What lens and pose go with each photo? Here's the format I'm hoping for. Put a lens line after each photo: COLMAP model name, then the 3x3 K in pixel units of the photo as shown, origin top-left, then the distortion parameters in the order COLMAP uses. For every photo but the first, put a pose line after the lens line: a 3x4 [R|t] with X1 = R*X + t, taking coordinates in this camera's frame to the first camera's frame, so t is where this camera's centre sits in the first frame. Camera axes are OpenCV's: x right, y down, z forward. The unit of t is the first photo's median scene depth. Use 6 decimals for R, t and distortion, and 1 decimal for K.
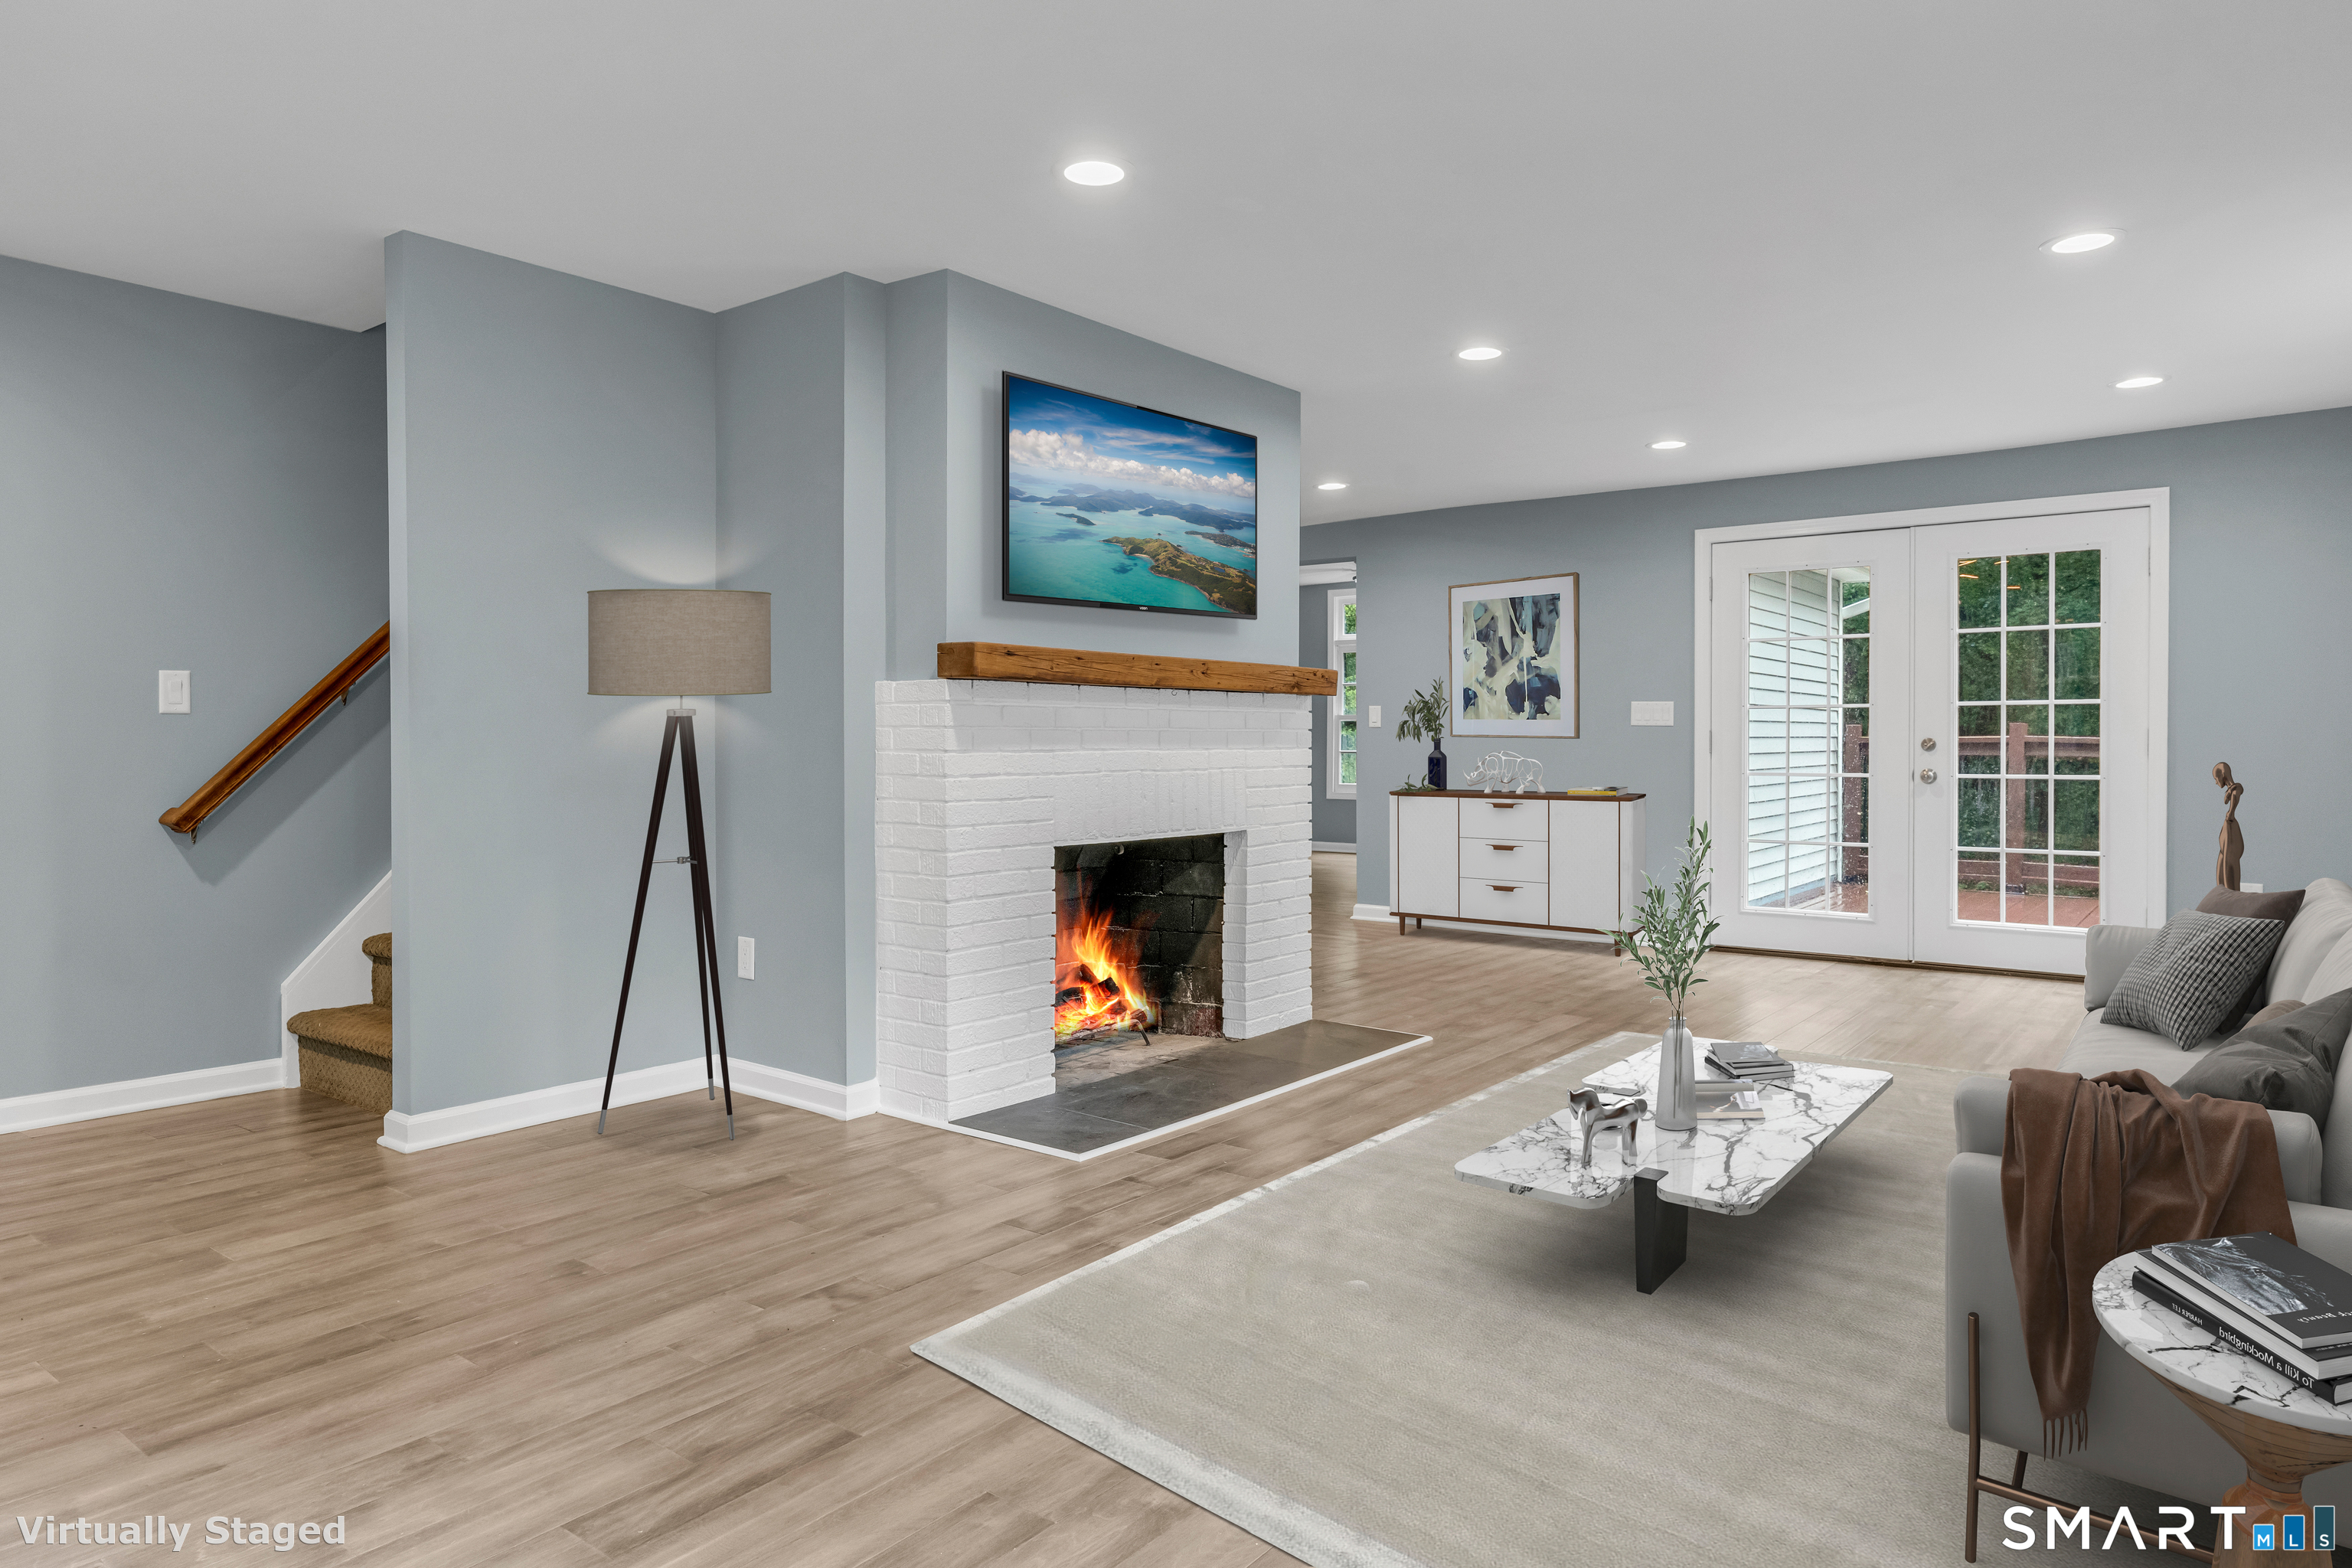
lens RADIAL K [[1460.6, 0, 1176.8], [0, 1460.6, 777.0], [0, 0, 1]] dist [-0.001634, 0.001262]
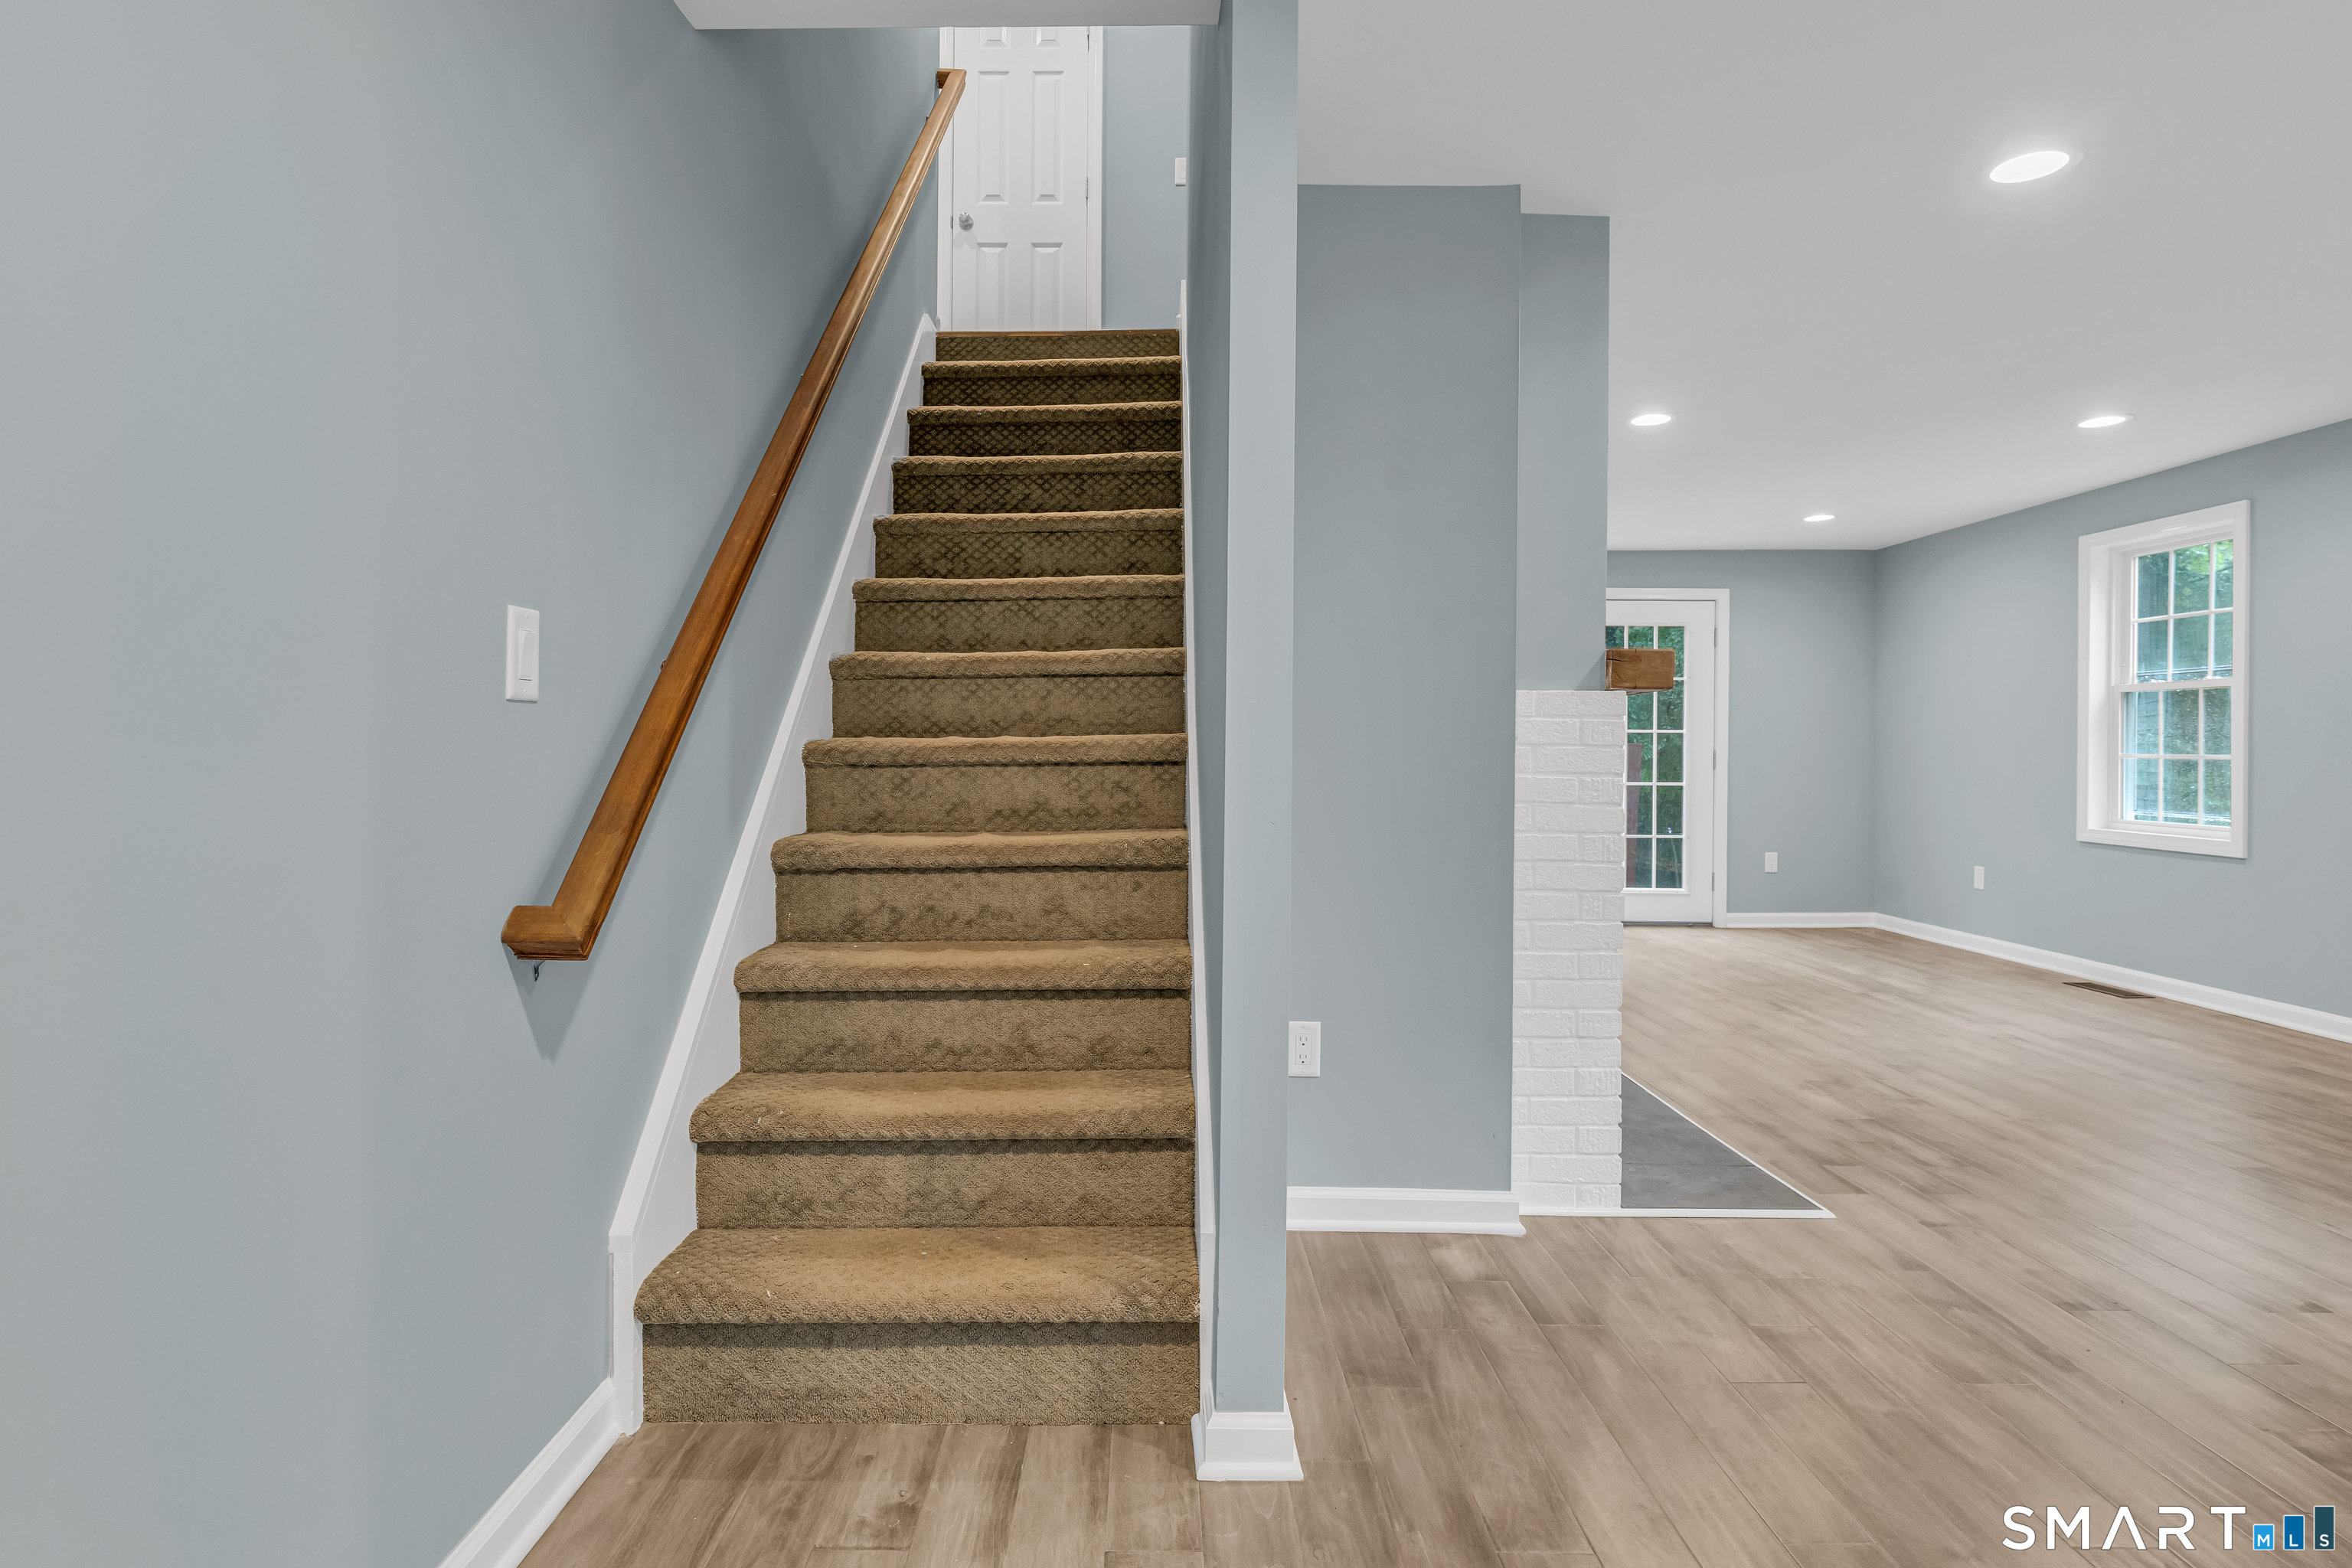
lens RADIAL K [[1186.2, 0, 1169.7], [0, 1186.2, 777.6], [0, 0, 1]] dist [-0.004121, 0.000974]
pose [[0.784875, -0.006480, 0.619621, -0.856346], [0.004631, 0.999979, 0.004591, -0.022737], [-0.619637, -0.000734, 0.784888, 0.663052]]
